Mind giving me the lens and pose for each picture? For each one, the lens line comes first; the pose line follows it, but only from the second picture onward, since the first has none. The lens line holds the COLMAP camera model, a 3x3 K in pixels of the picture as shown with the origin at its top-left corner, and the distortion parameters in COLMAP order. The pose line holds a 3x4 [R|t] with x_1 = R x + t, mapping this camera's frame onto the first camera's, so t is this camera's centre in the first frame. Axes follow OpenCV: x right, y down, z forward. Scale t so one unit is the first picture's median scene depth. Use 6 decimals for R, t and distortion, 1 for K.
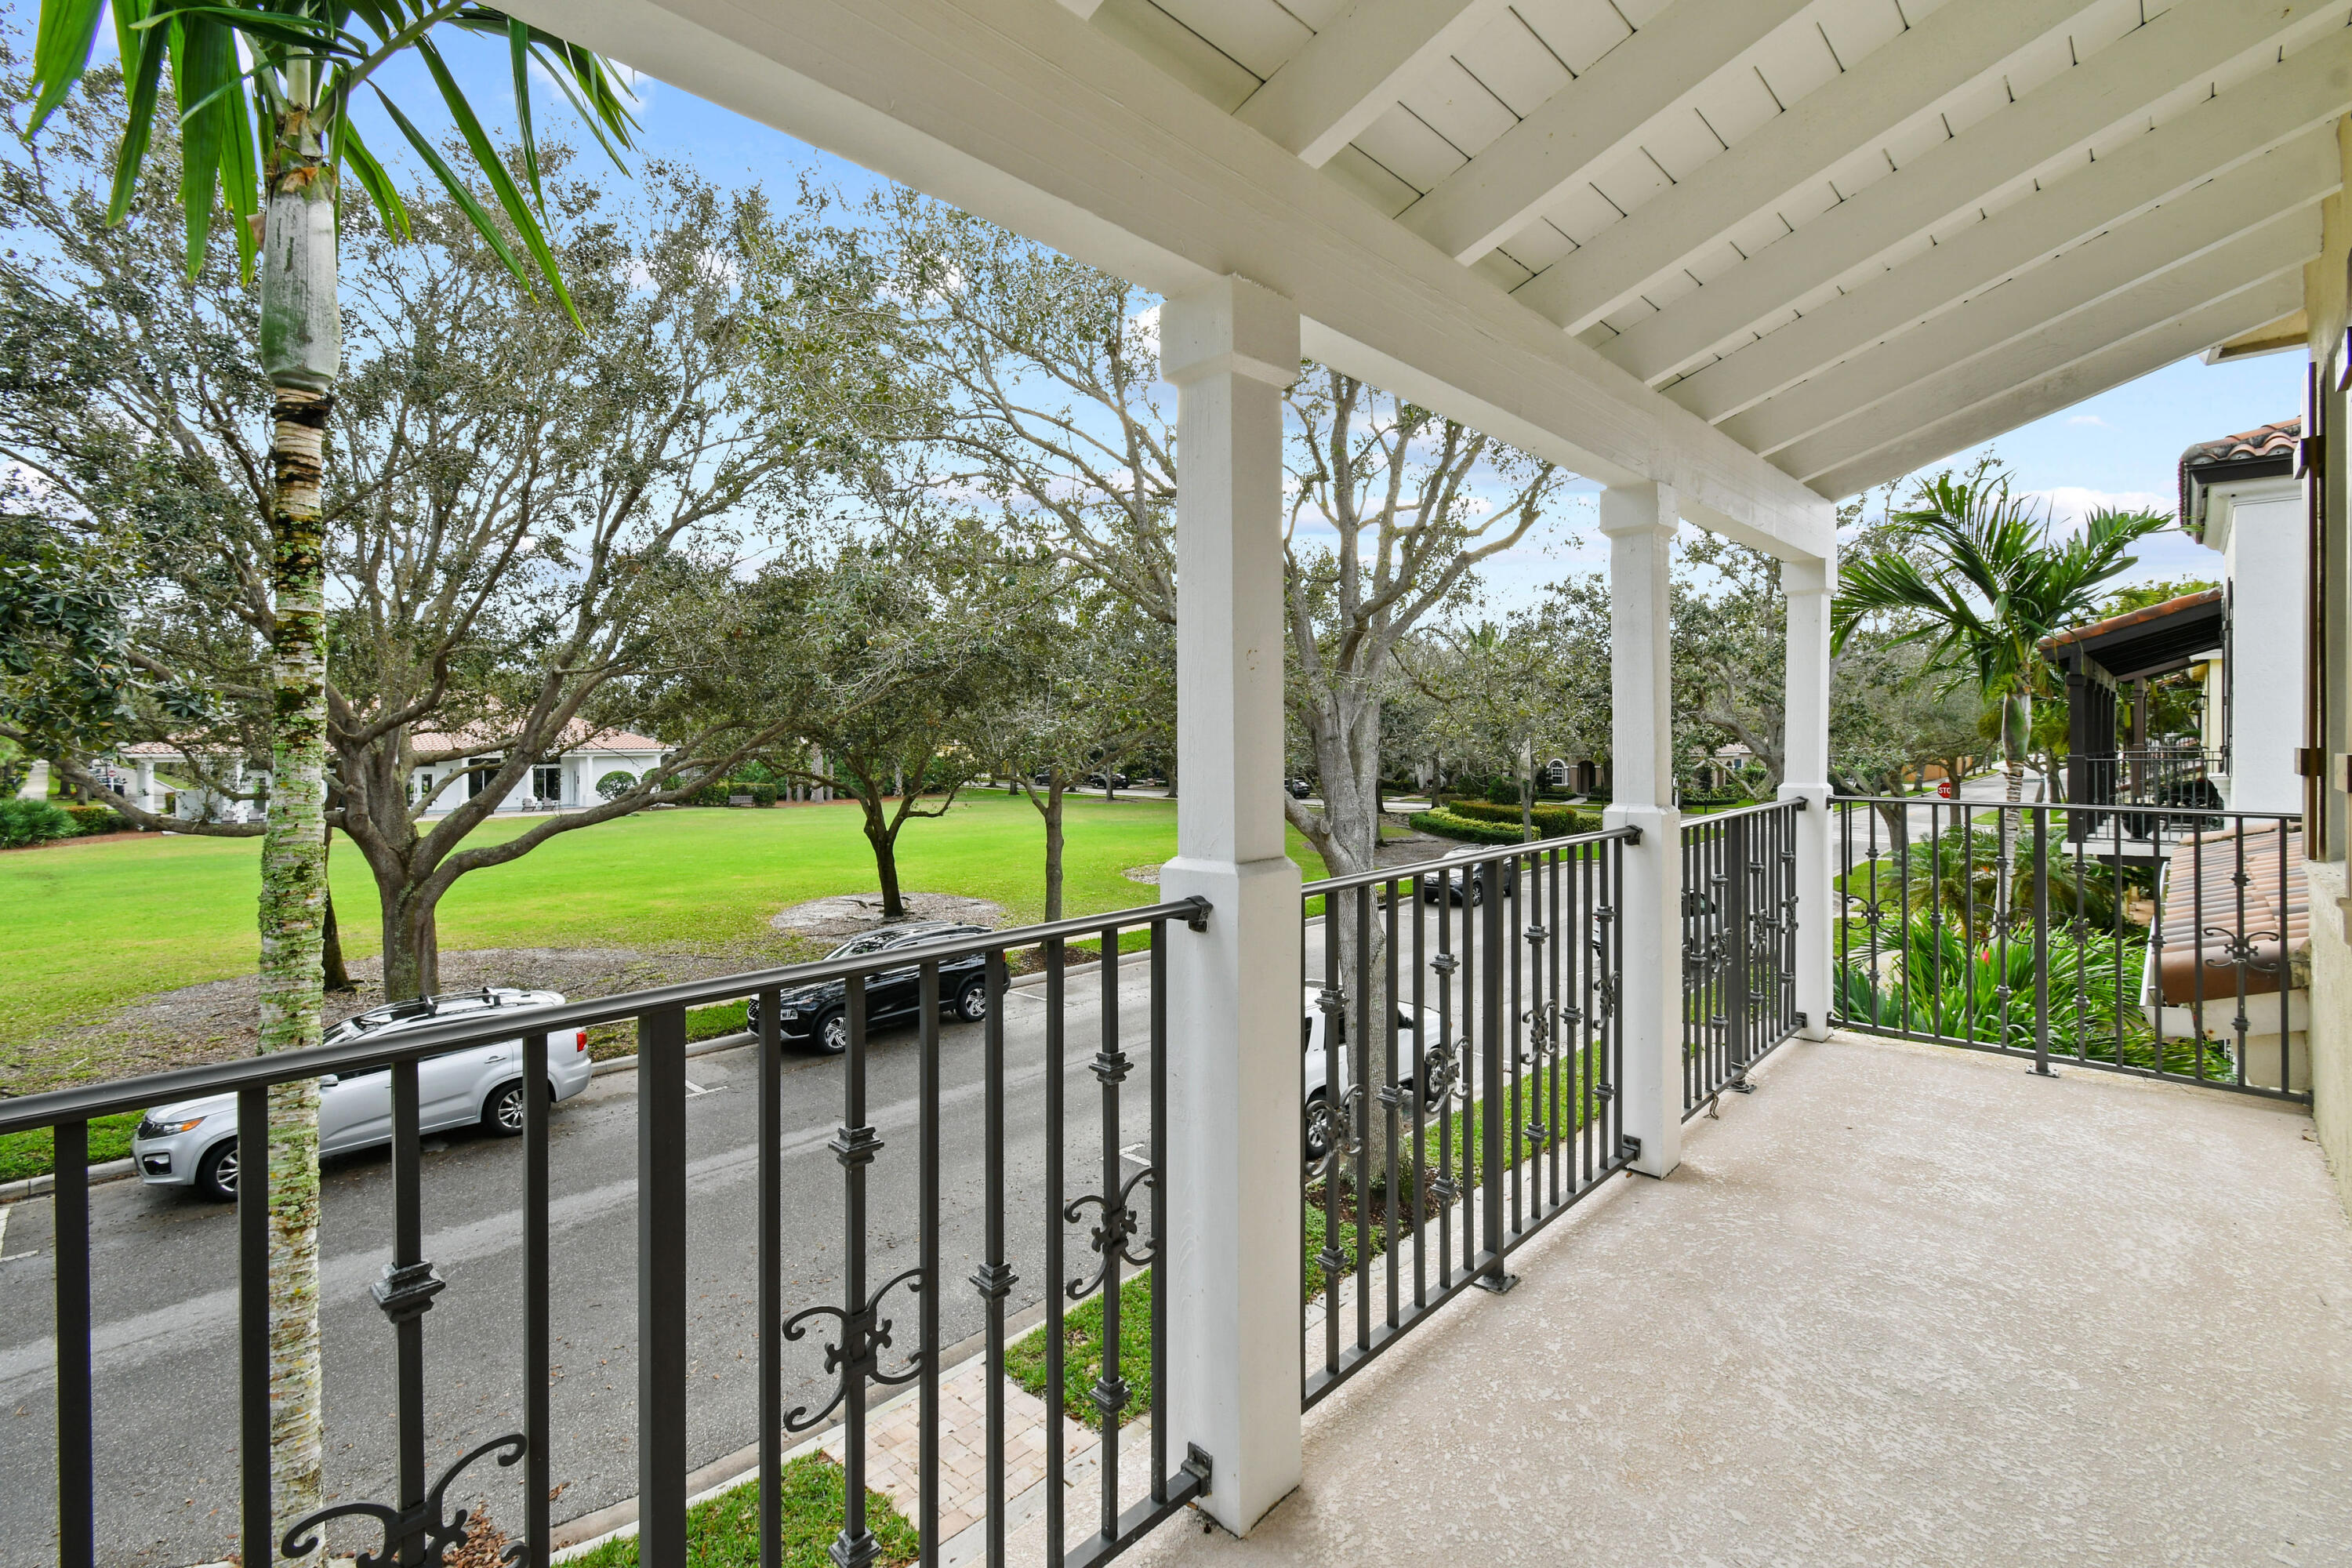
lens RADIAL K [[1066.7, 0, 1183.4], [0, 1066.7, 753.4], [0, 0, 1]] dist [0.000357, -0.000890]
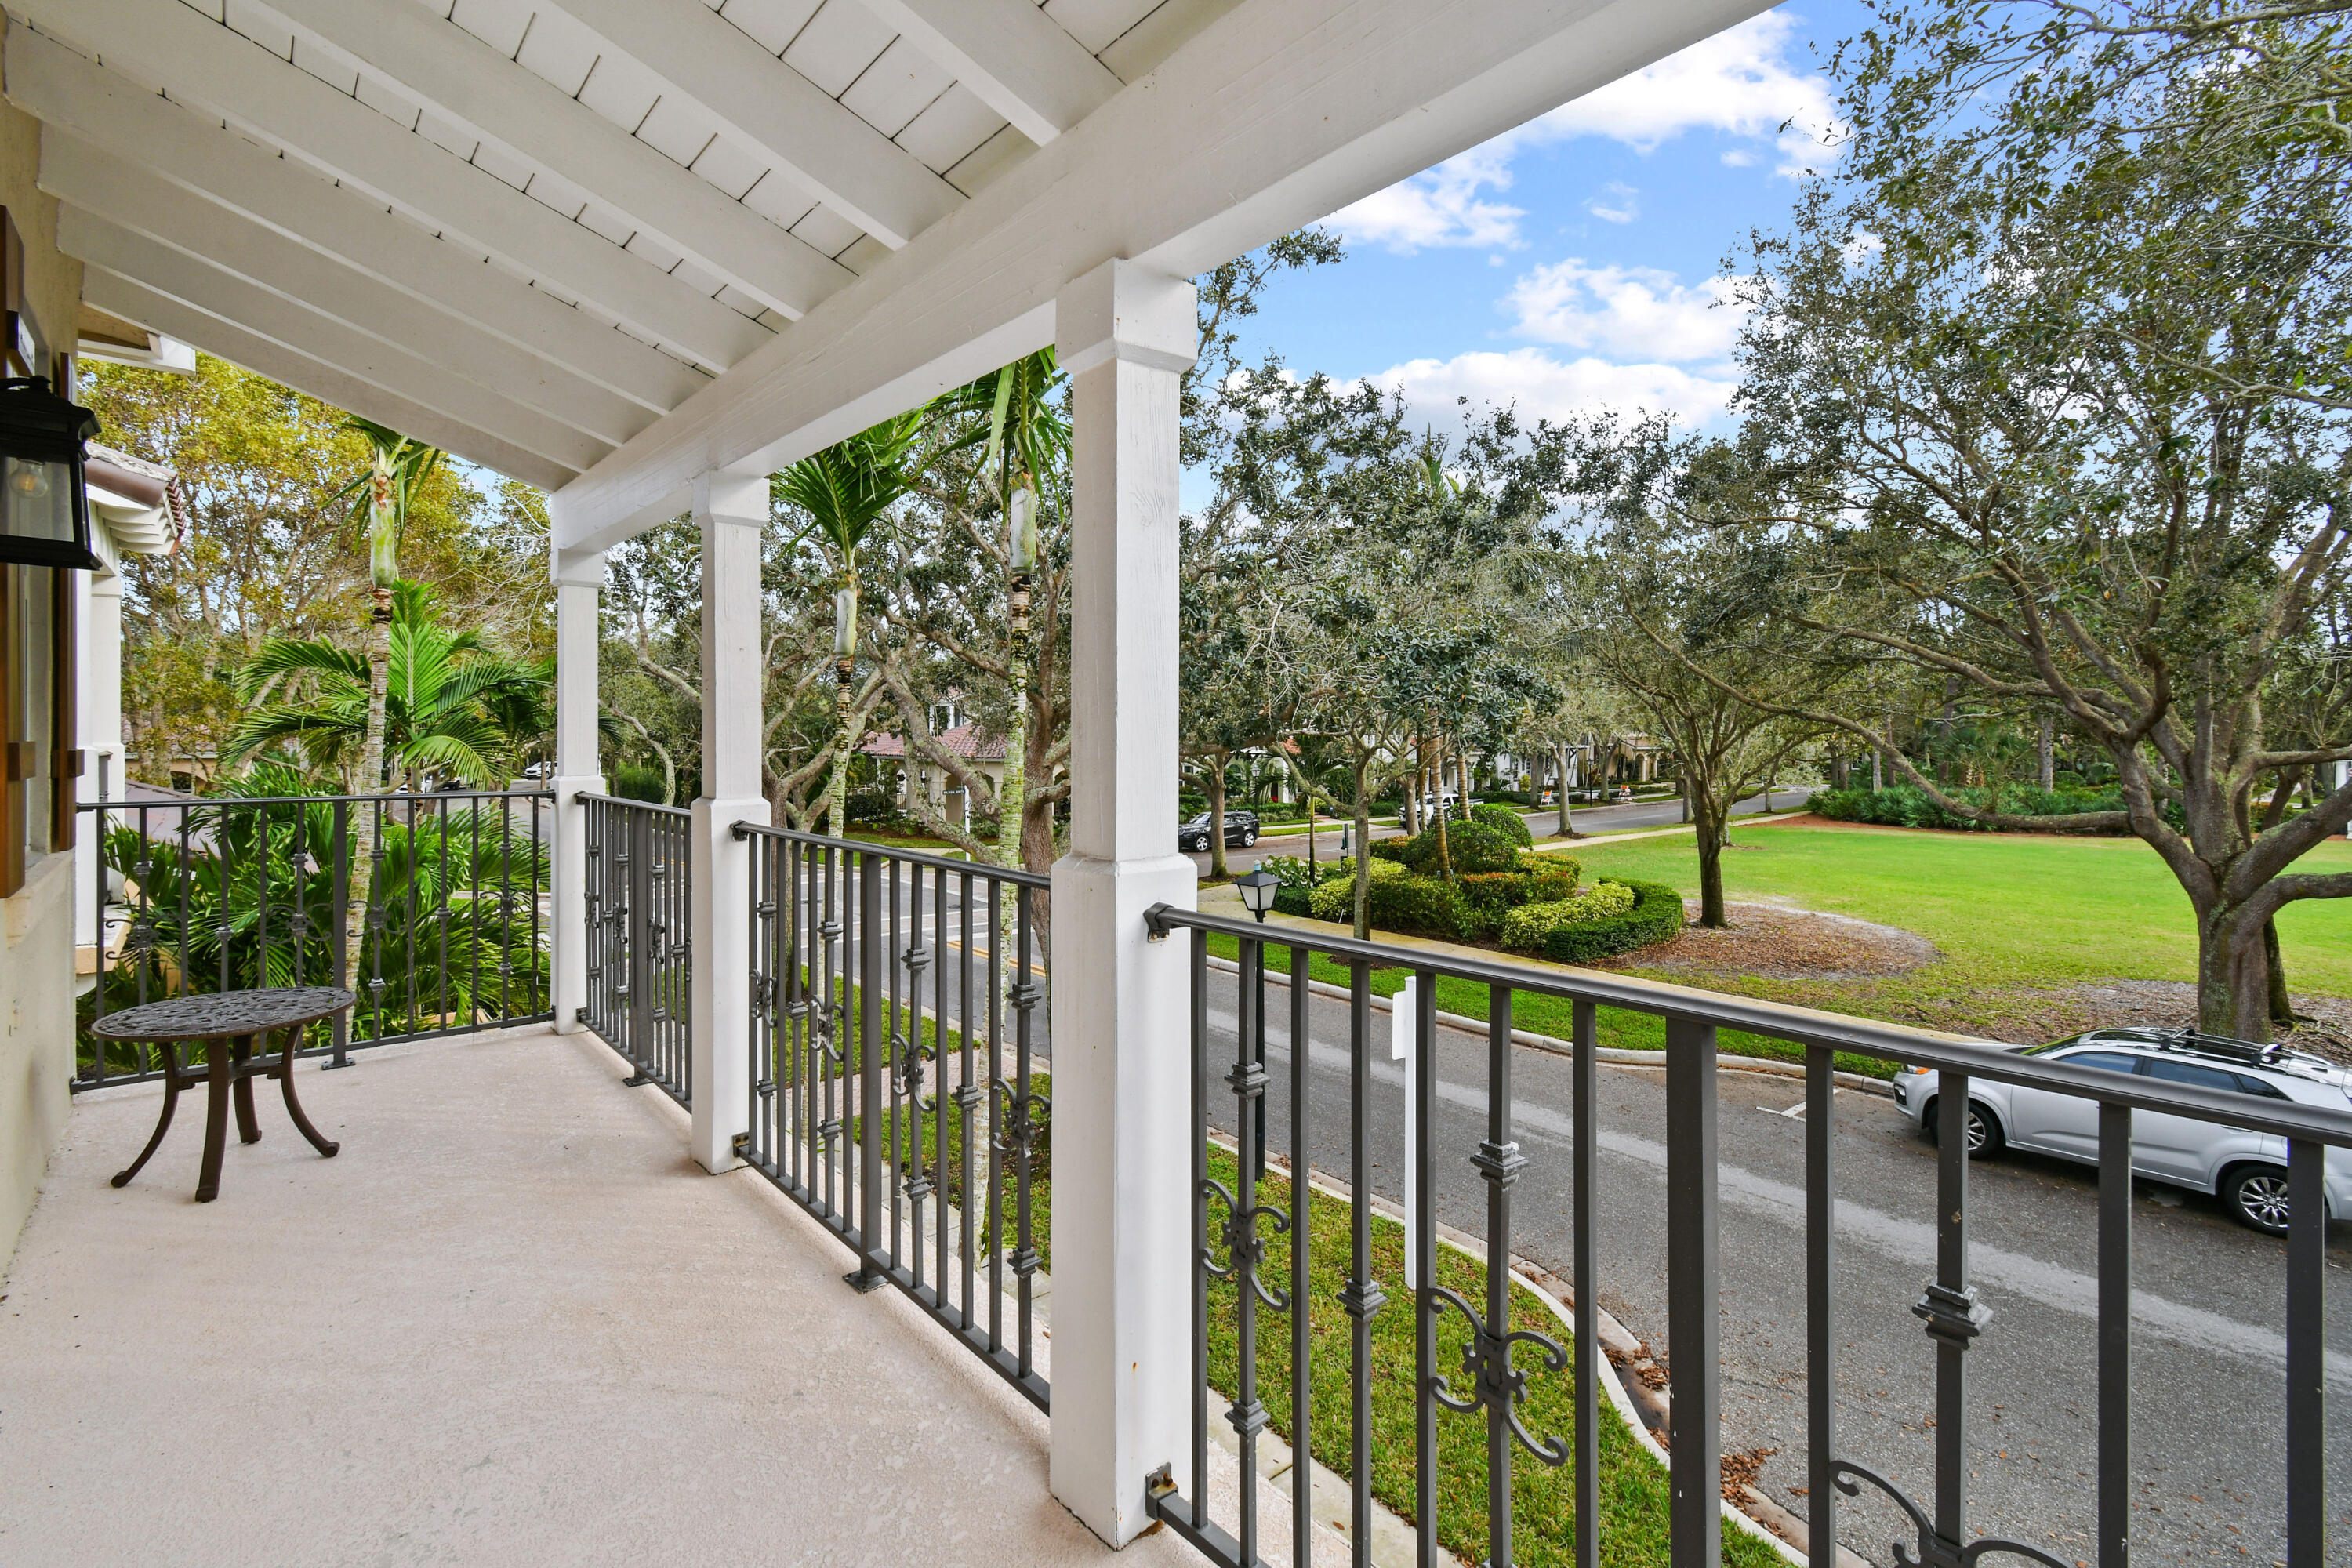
lens RADIAL K [[1066.7, 0, 1183.4], [0, 1066.7, 753.4], [0, 0, 1]] dist [0.000357, -0.000890]
pose [[-0.086877, 0.022449, -0.995966, 0.267011], [-0.019616, 0.999514, 0.024240, -0.005230], [0.996026, 0.021643, -0.086395, 0.293410]]
